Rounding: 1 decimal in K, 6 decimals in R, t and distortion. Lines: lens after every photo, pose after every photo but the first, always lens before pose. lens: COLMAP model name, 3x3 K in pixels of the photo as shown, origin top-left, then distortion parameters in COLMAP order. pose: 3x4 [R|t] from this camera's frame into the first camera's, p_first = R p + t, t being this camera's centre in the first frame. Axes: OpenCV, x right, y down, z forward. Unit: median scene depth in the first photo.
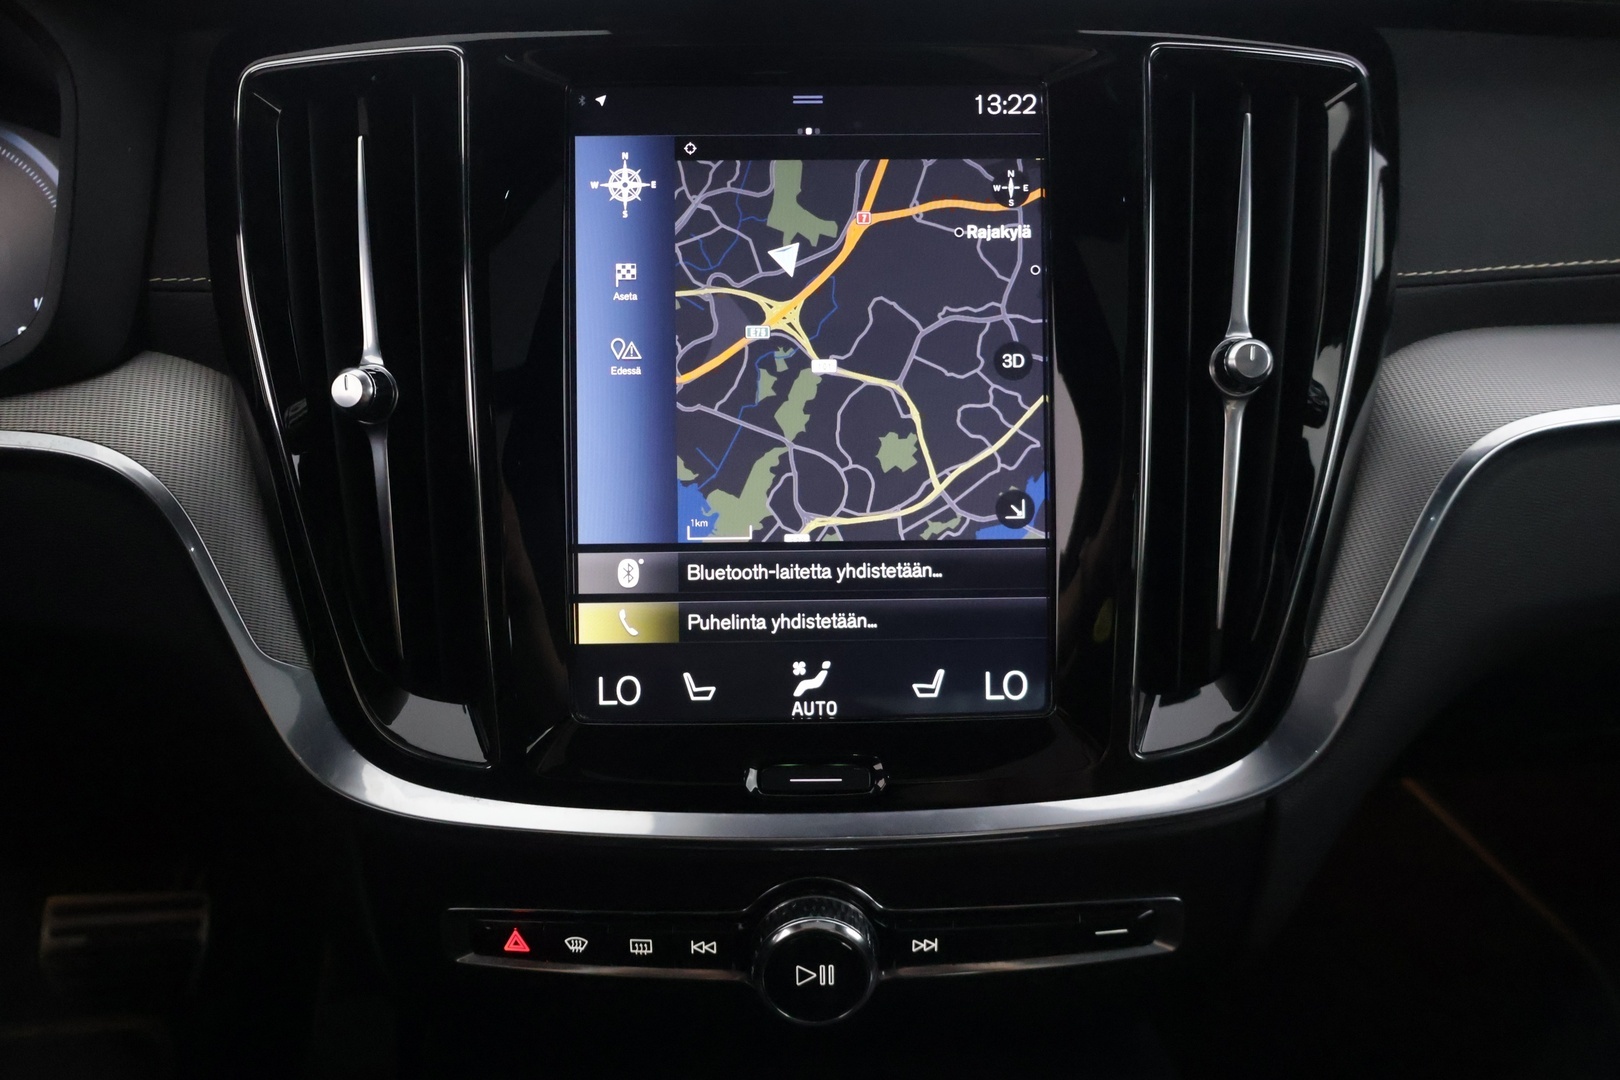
lens RADIAL K [[1369.2, 0, 808.3], [0, 1369.2, 545.7], [0, 0, 1]] dist [-0.019733, 0.017844]
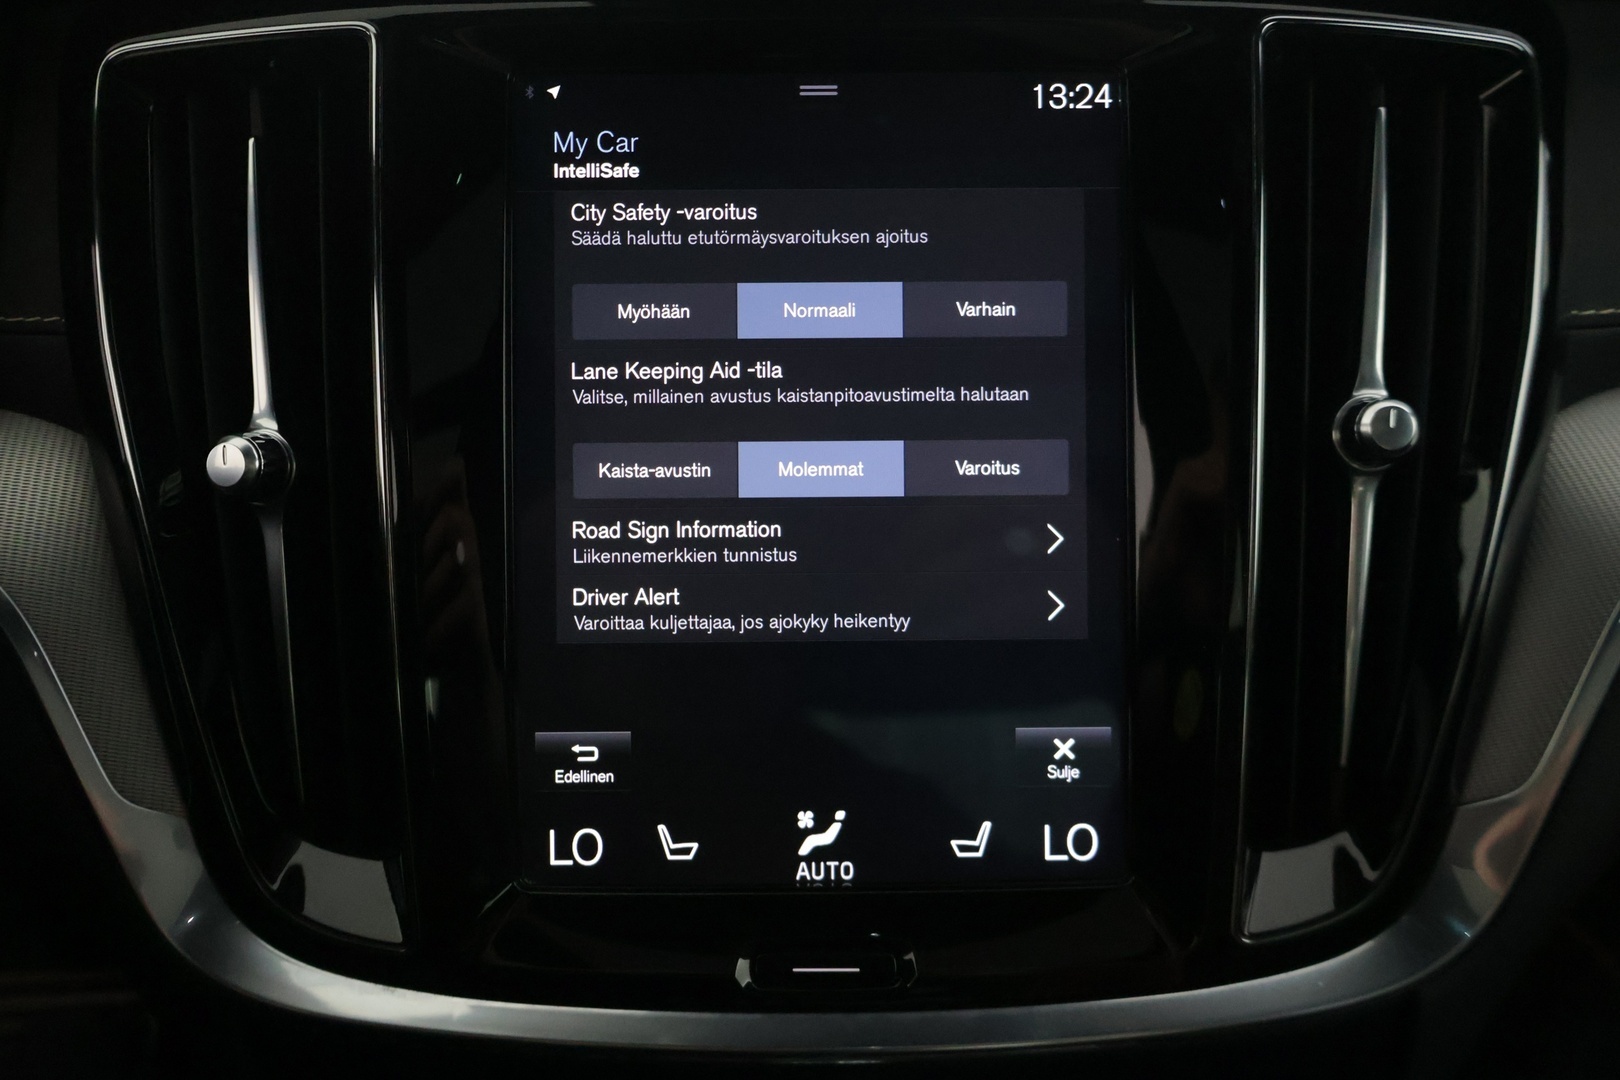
lens RADIAL K [[1369.2, 0, 798.5], [0, 1369.2, 544.8], [0, 0, 1]] dist [-0.019733, 0.017844]
pose [[0.999898, 0.002645, -0.014038, -0.000098], [-0.002613, 0.999994, 0.002280, -0.068981], [0.014044, -0.002243, 0.999899, 0.219513]]
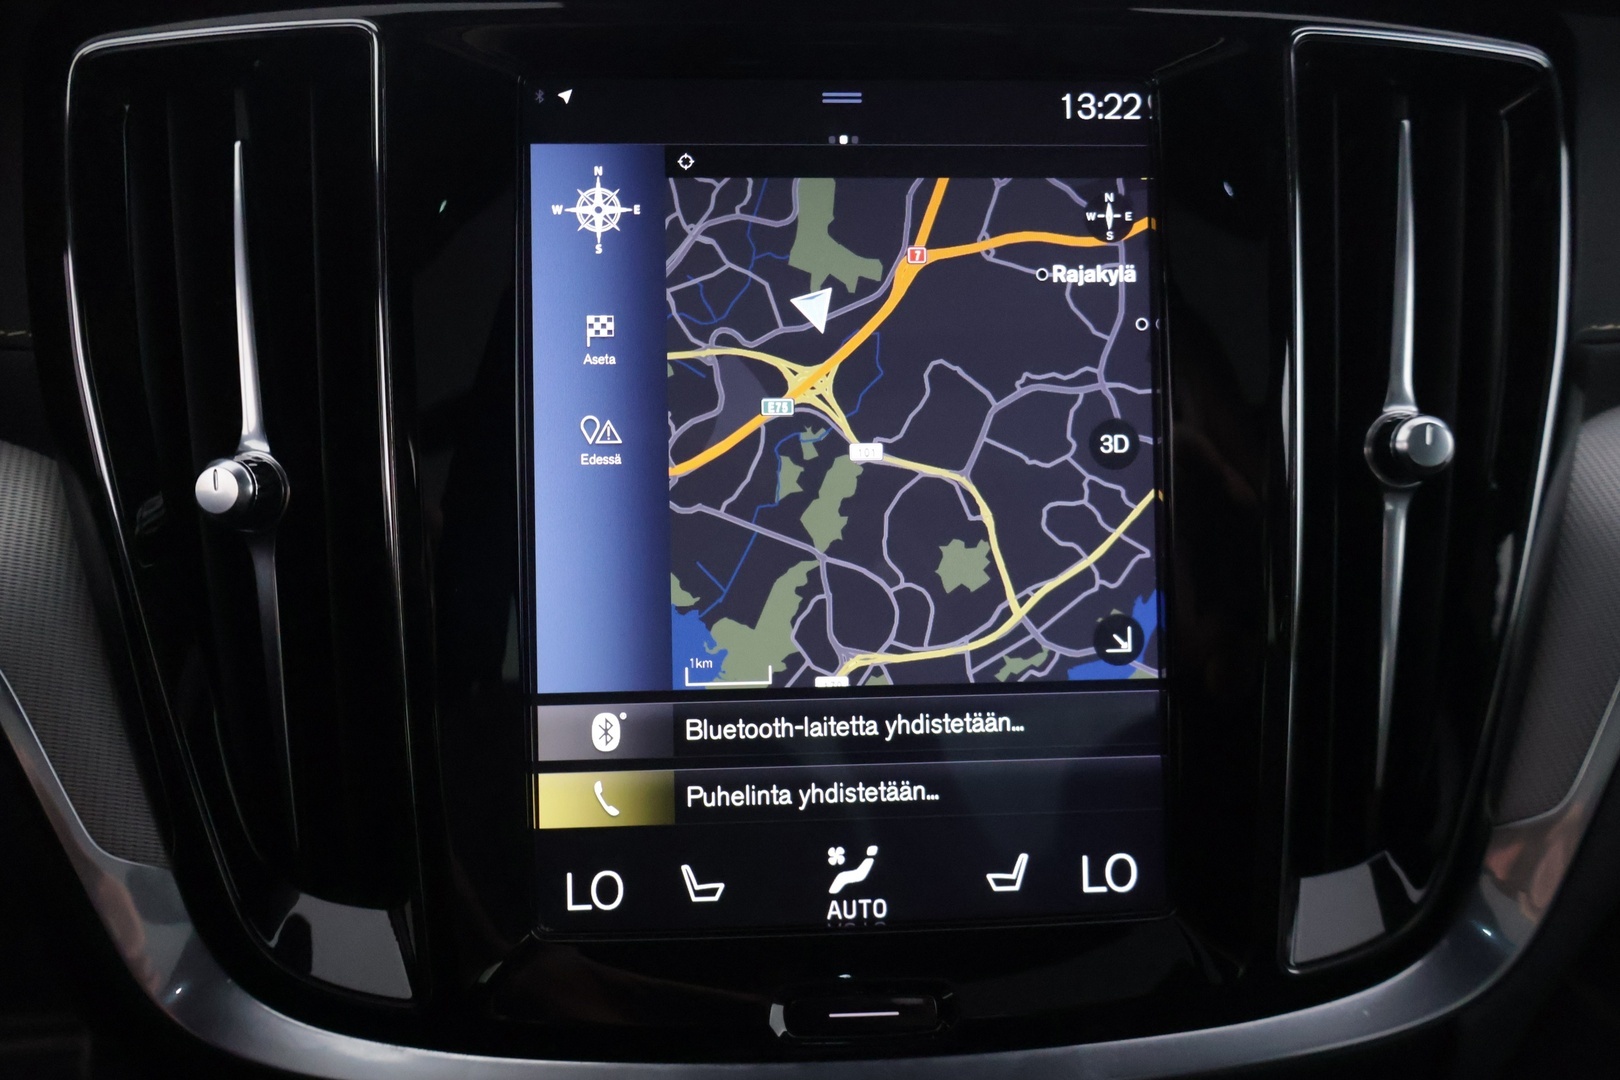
lens RADIAL K [[1369.2, 0, 802.3], [0, 1369.2, 533.0], [0, 0, 1]] dist [-0.019733, 0.017844]
pose [[0.998810, -0.006385, 0.048357, -0.060137], [0.006914, 0.999918, -0.010780, -0.078941], [-0.048284, 0.011102, 0.998772, 0.252388]]
